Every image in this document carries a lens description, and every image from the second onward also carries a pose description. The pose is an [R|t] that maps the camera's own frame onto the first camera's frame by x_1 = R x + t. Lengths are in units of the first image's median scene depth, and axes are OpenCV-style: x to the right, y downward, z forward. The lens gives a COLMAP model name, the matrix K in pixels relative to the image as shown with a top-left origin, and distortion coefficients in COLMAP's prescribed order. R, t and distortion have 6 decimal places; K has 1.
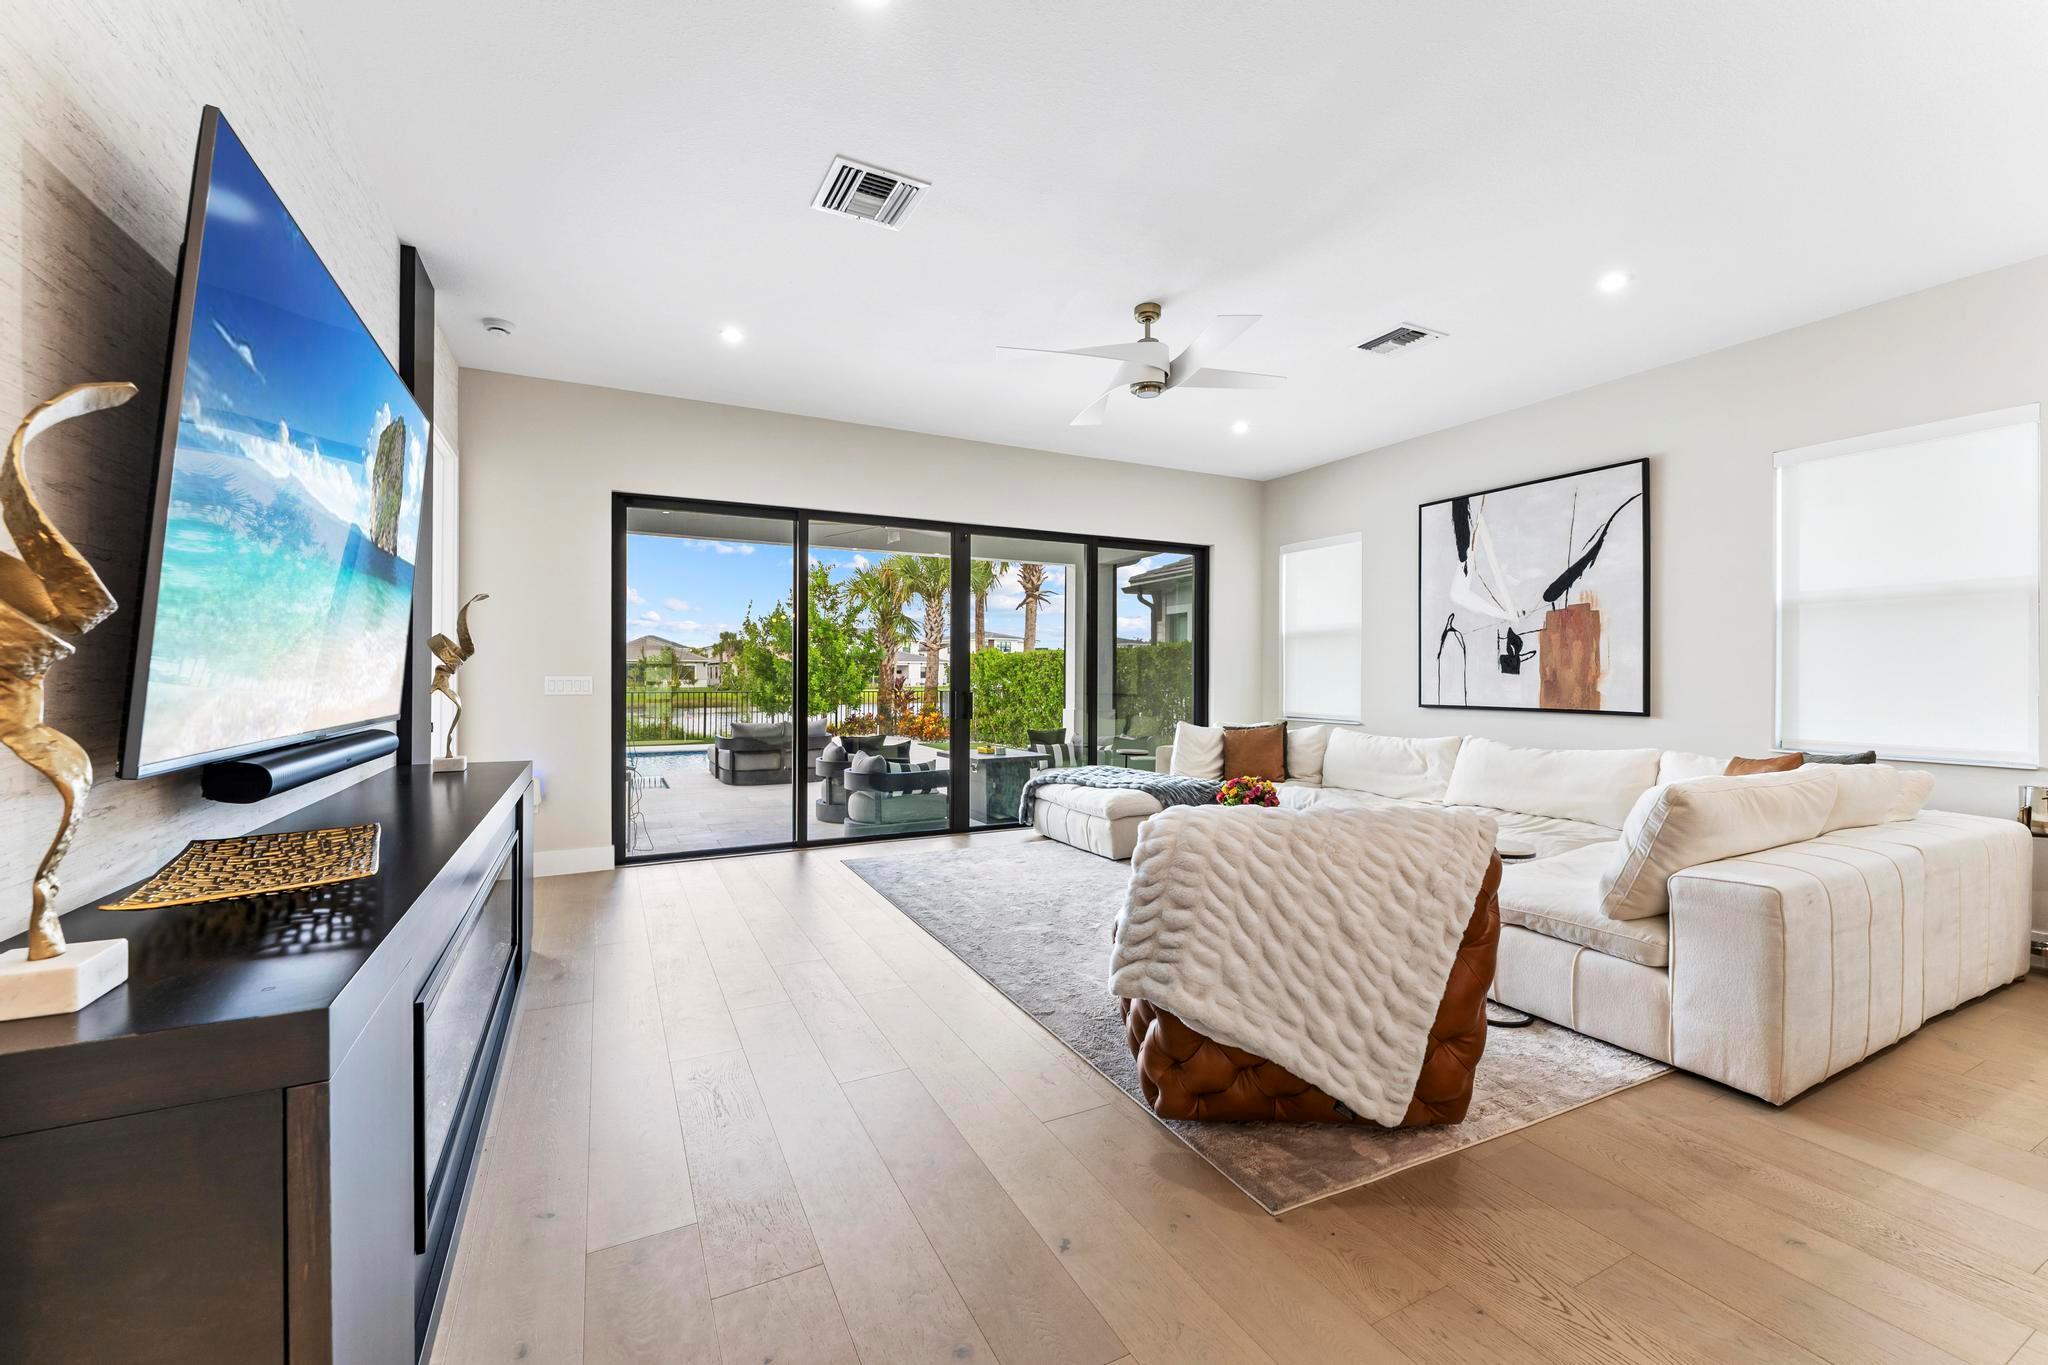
lens RADIAL K [[828.1, 0, 1022.6], [0, 828.1, 679.1], [0, 0, 1]] dist [-0.003164, 0.000065]
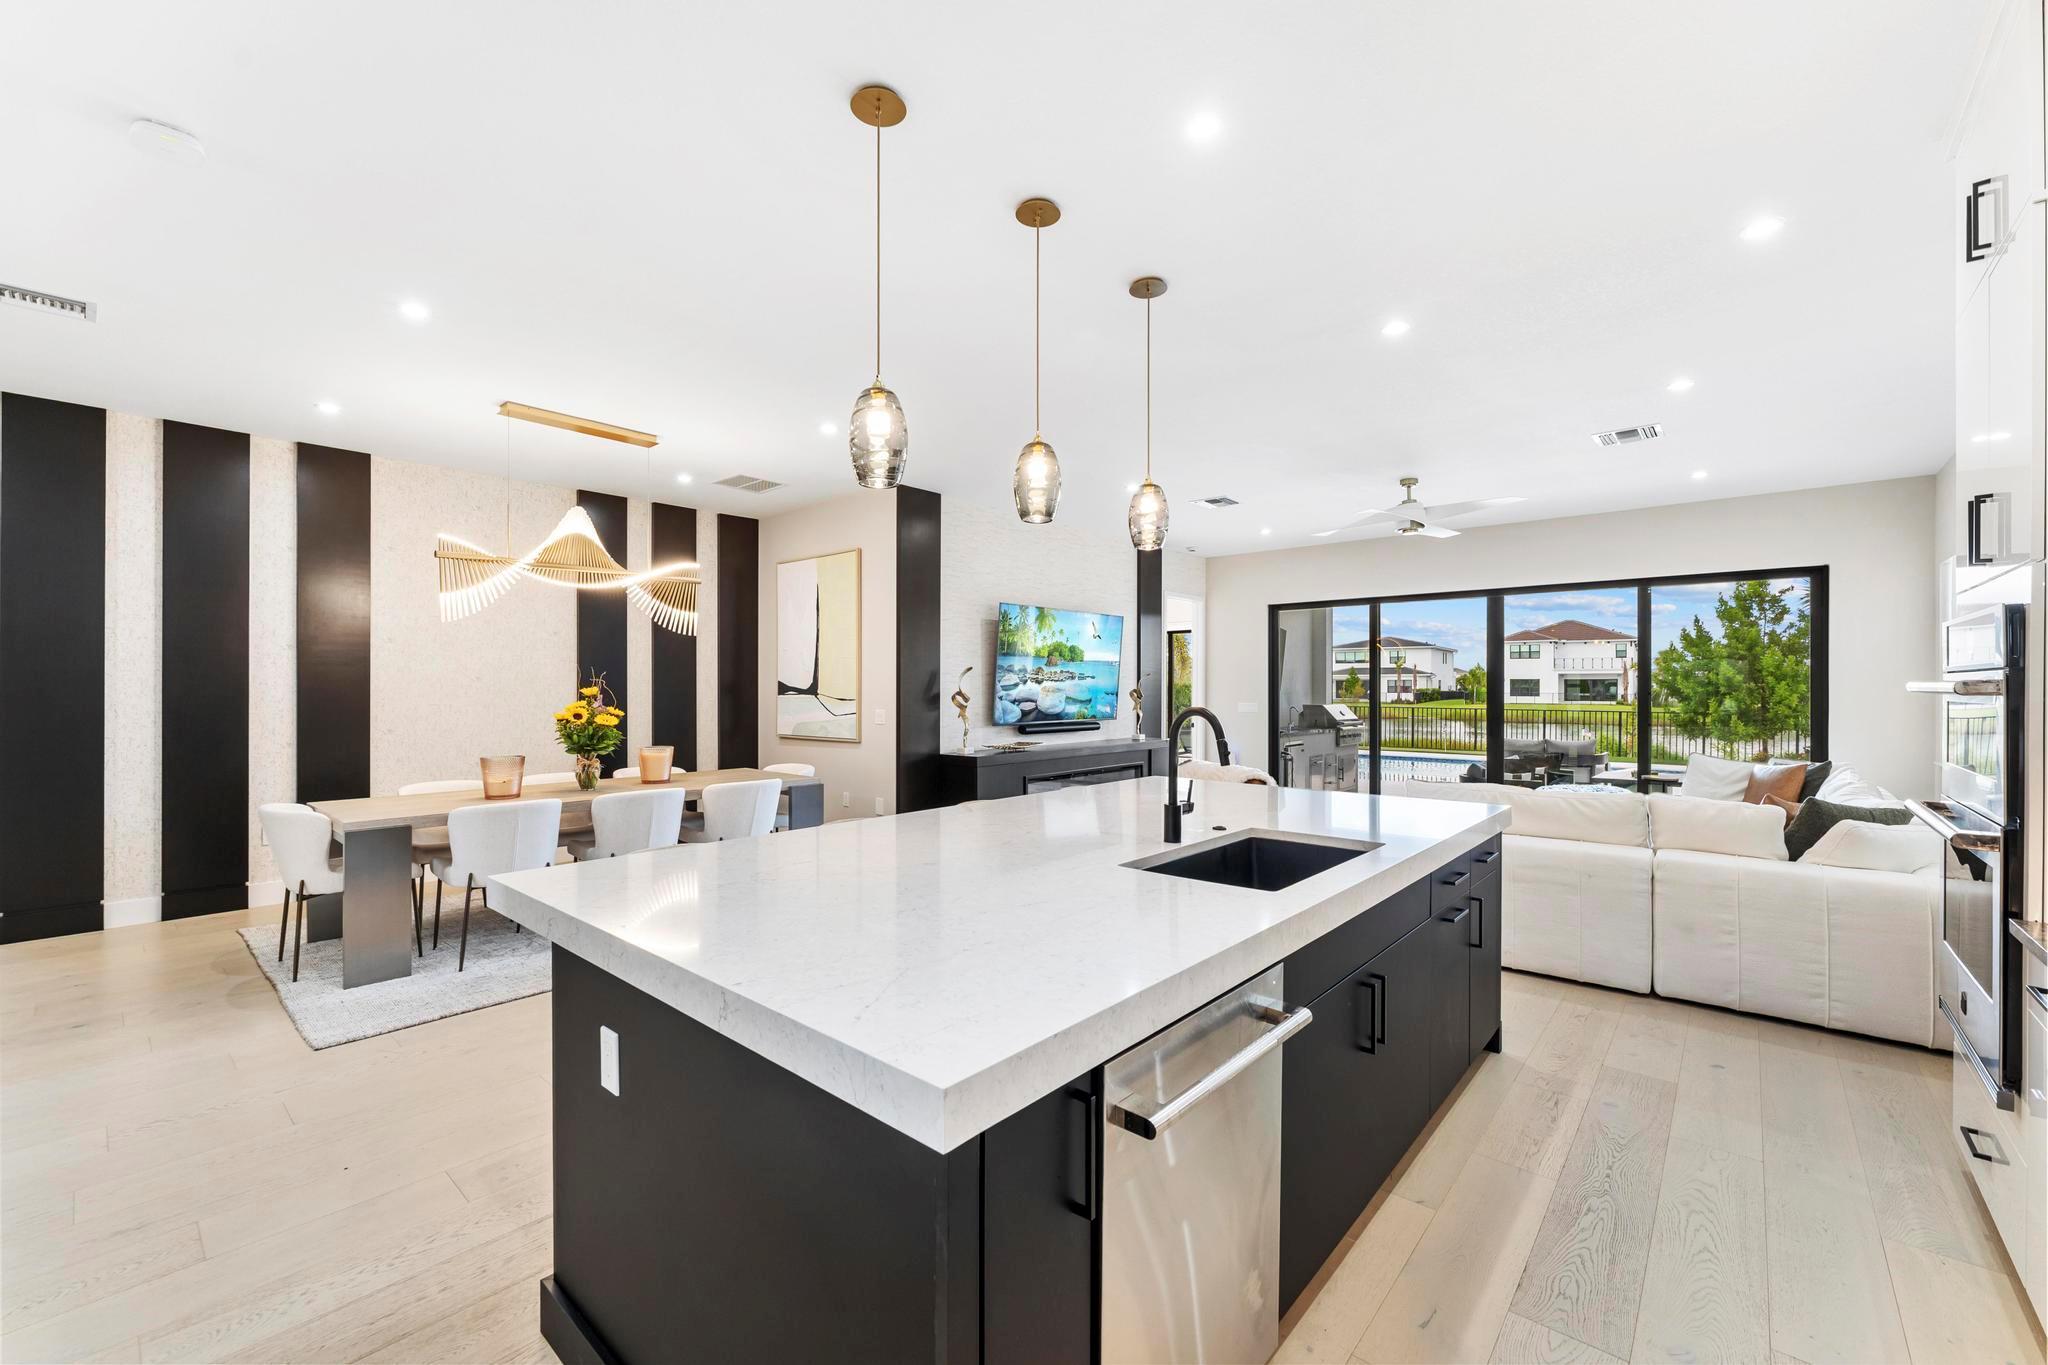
lens RADIAL K [[828.1, 0, 1018.3], [0, 828.1, 695.0], [0, 0, 1]] dist [-0.003164, 0.000065]
pose [[0.364080, 0.005561, -0.931351, 0.985539], [-0.003616, 0.999983, 0.004557, -0.027809], [0.931361, 0.001708, 0.364094, -0.201611]]
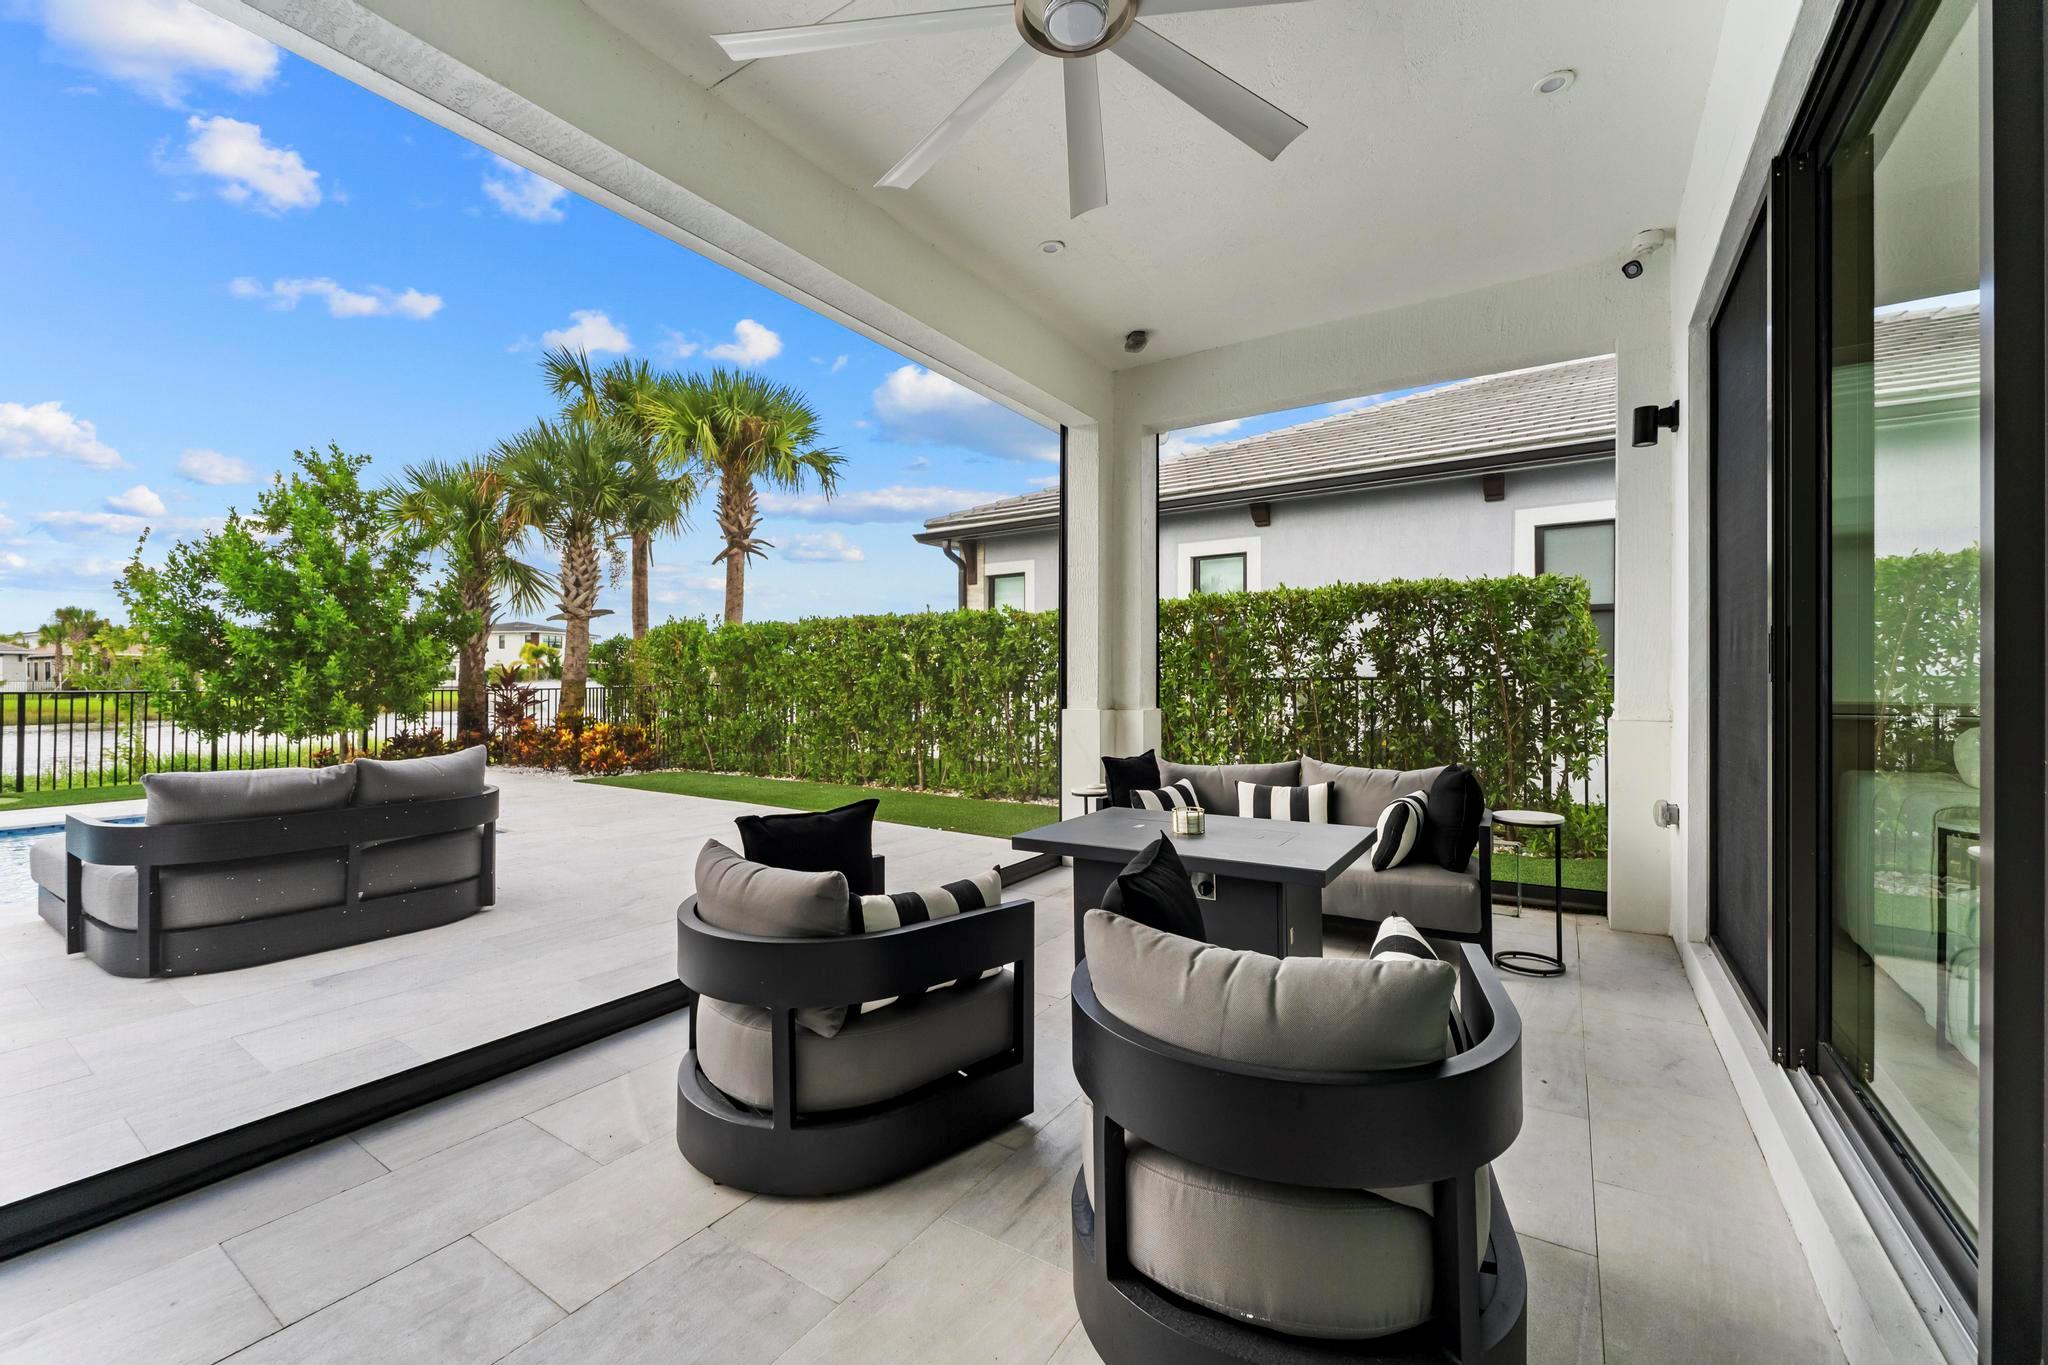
lens RADIAL K [[828.1, 0, 1017.7], [0, 828.1, 678.6], [0, 0, 1]] dist [-0.003164, 0.000065]
pose [[0.871643, 0.000708, 0.490141, -0.430455], [0.000418, 0.999998, -0.002188, 0.031509], [-0.490141, 0.002112, 0.871640, 1.123656]]
